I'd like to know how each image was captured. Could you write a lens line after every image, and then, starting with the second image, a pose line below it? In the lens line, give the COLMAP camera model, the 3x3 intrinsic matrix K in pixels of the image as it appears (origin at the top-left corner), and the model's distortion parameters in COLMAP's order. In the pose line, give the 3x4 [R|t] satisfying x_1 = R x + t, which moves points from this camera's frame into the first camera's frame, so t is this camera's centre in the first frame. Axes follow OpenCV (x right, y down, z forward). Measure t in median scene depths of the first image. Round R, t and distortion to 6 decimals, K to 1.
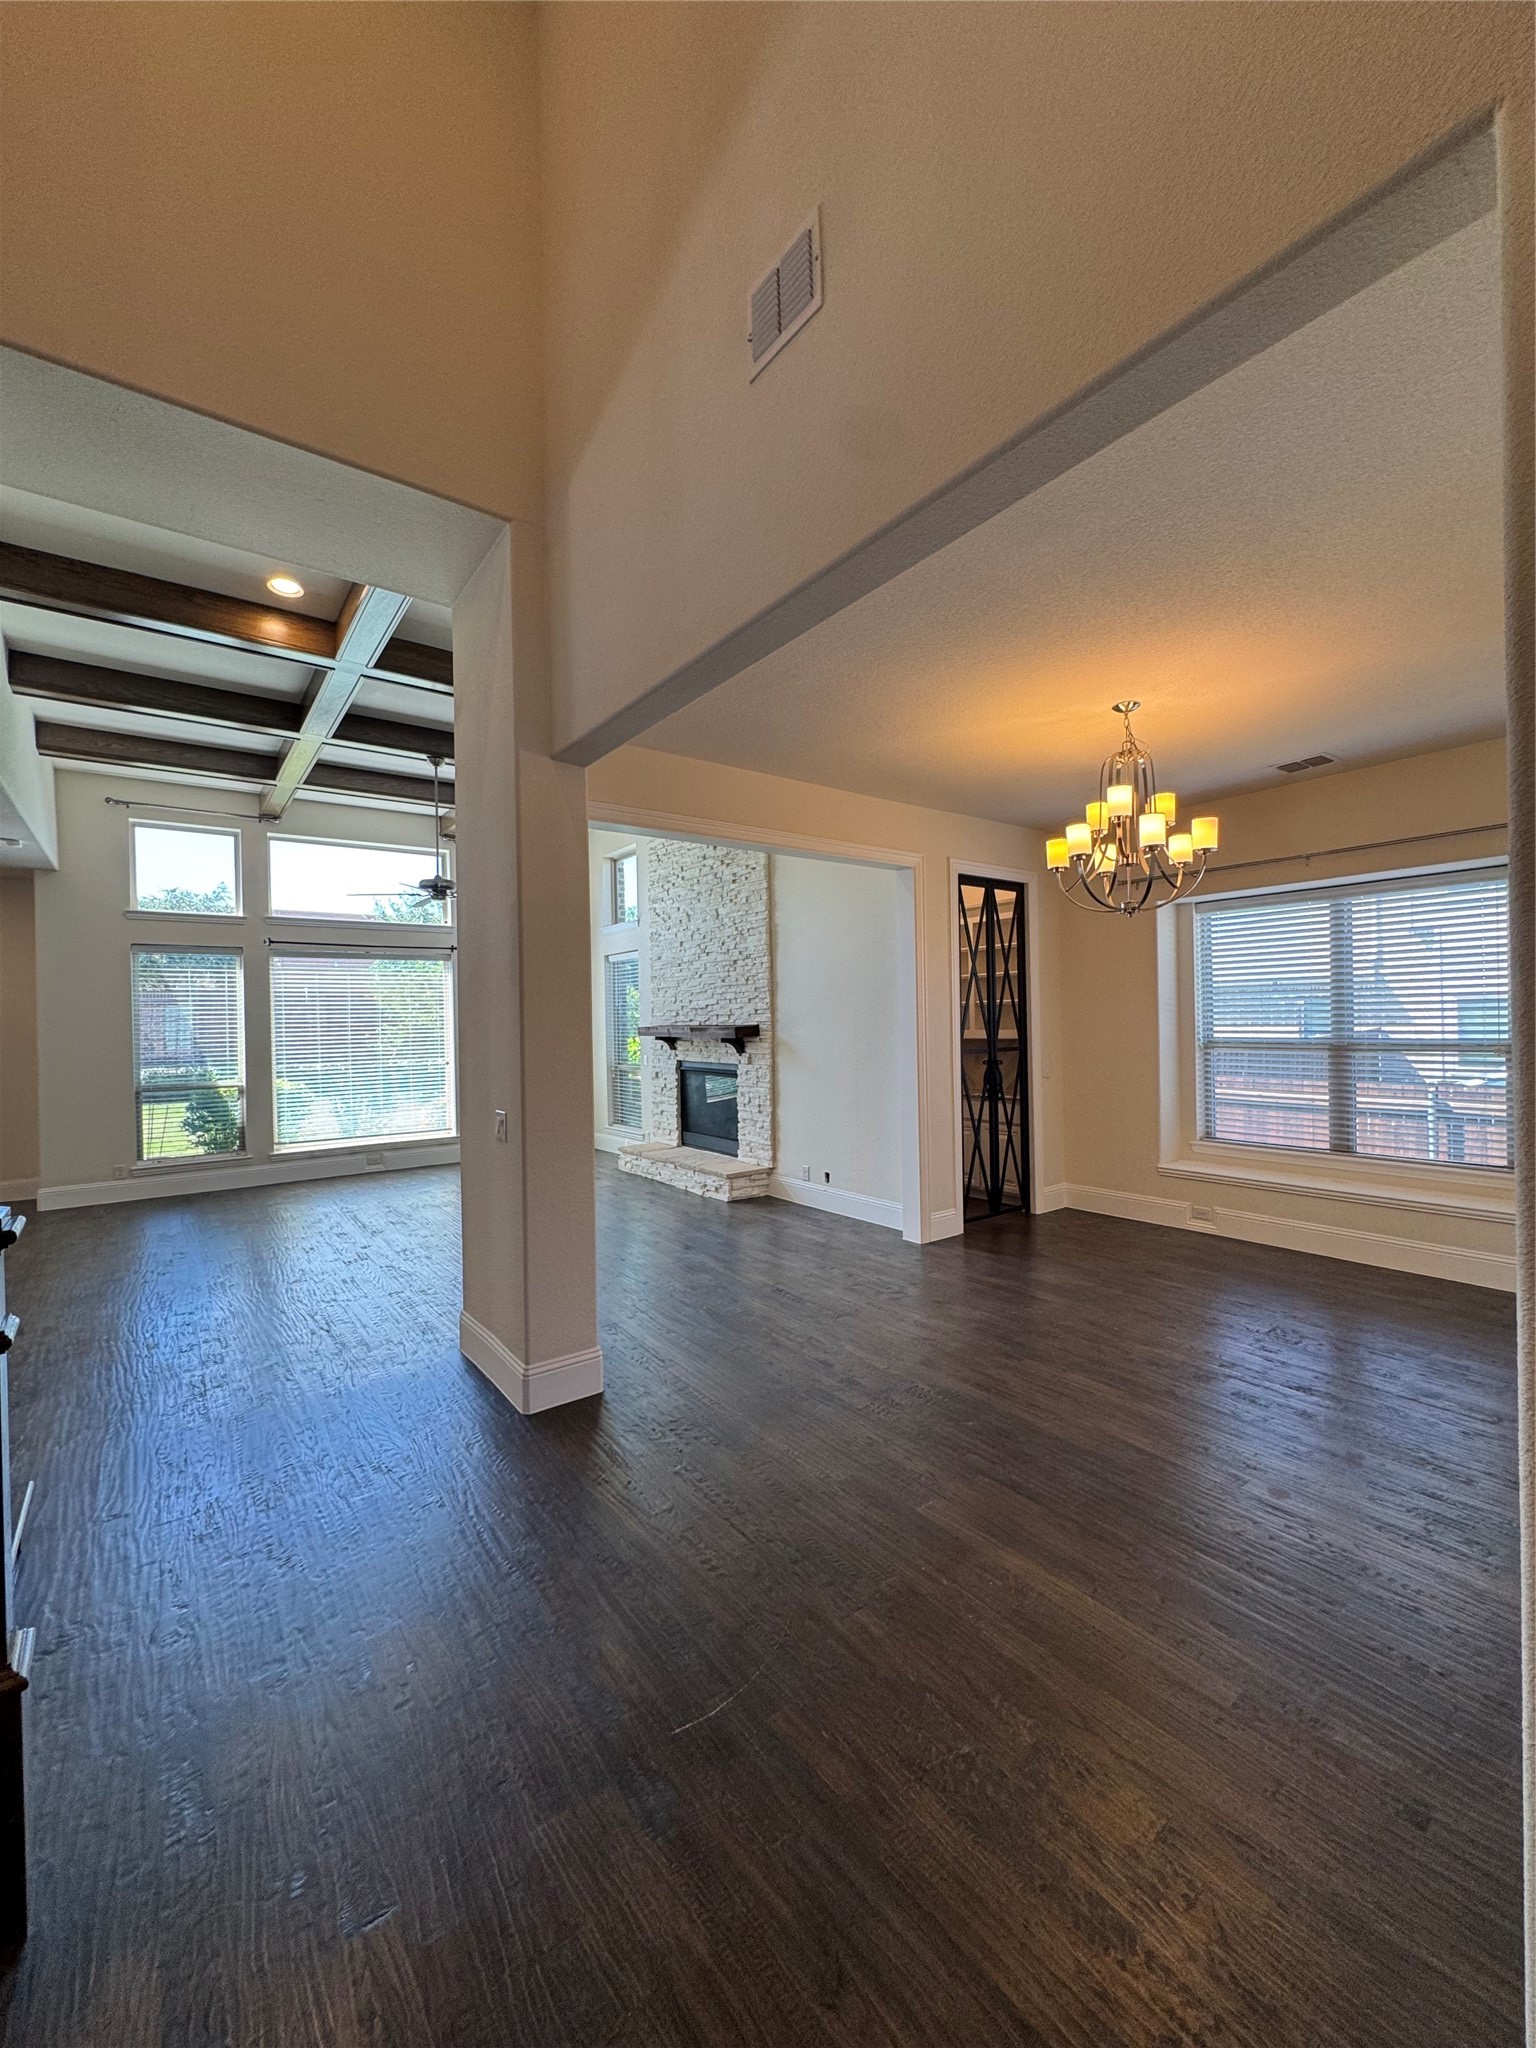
lens RADIAL K [[819.1, 0, 774.3], [0, 819.1, 1024.8], [0, 0, 1]] dist [-0.006715, 0.000079]
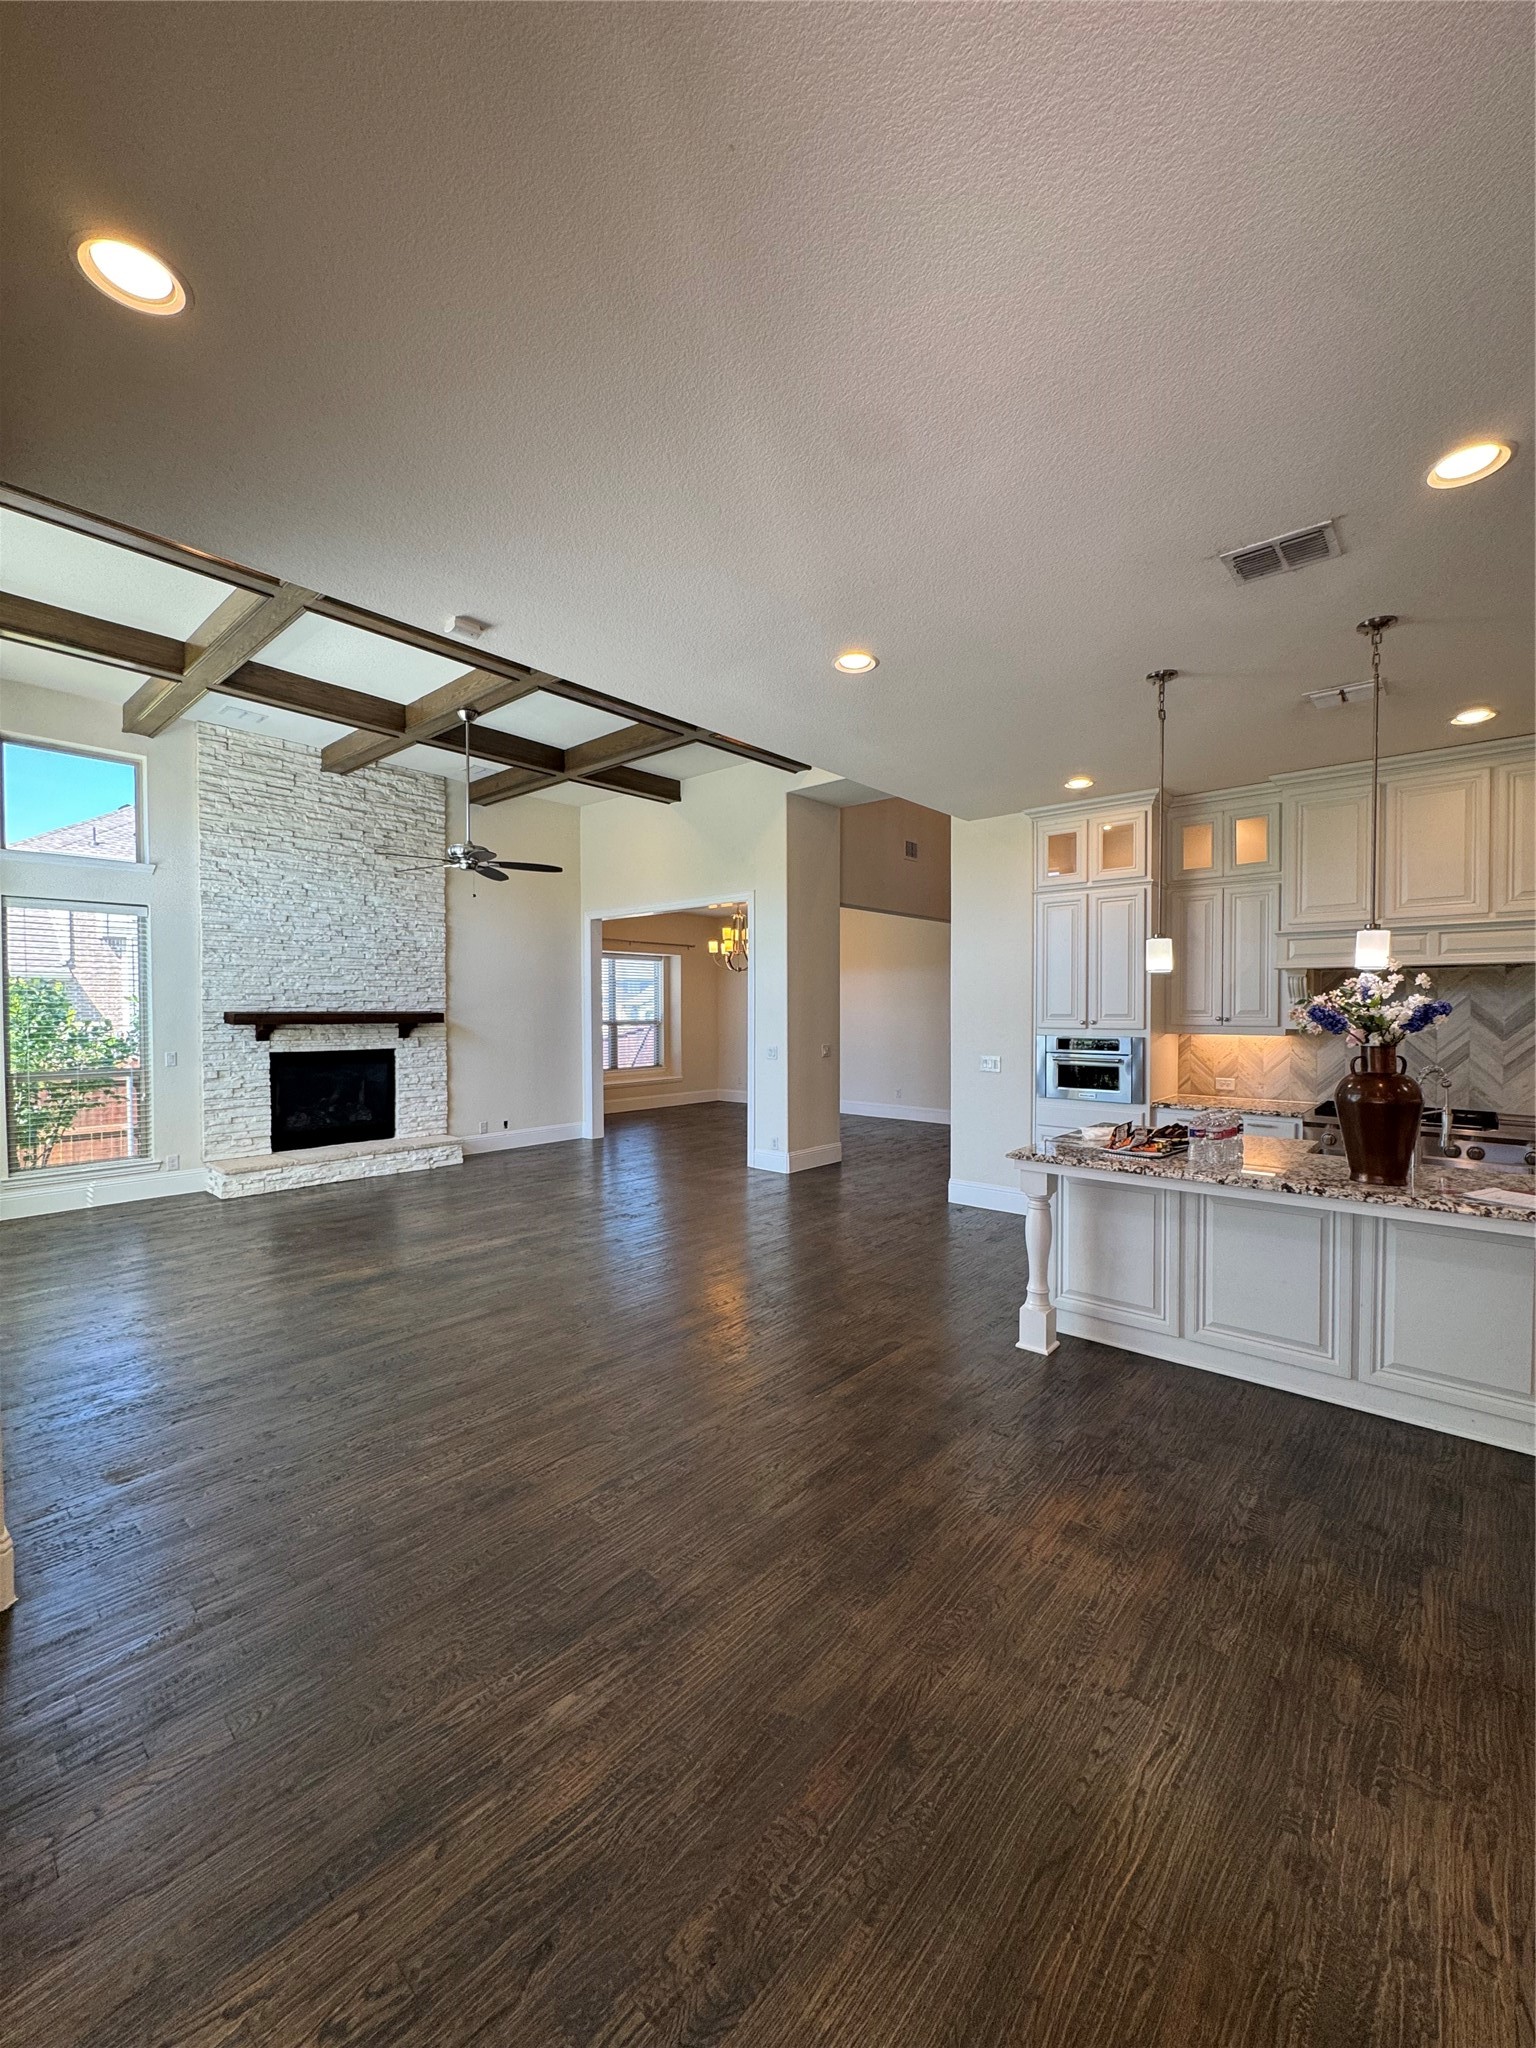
lens RADIAL K [[819.1, 0, 774.3], [0, 819.1, 1024.8], [0, 0, 1]] dist [-0.006715, 0.000079]
pose [[-0.208542, 0.000661, 0.978013, -1.211132], [0.009640, 0.999953, 0.001379, 0.021314], [-0.977966, 0.009716, -0.208539, 0.758923]]
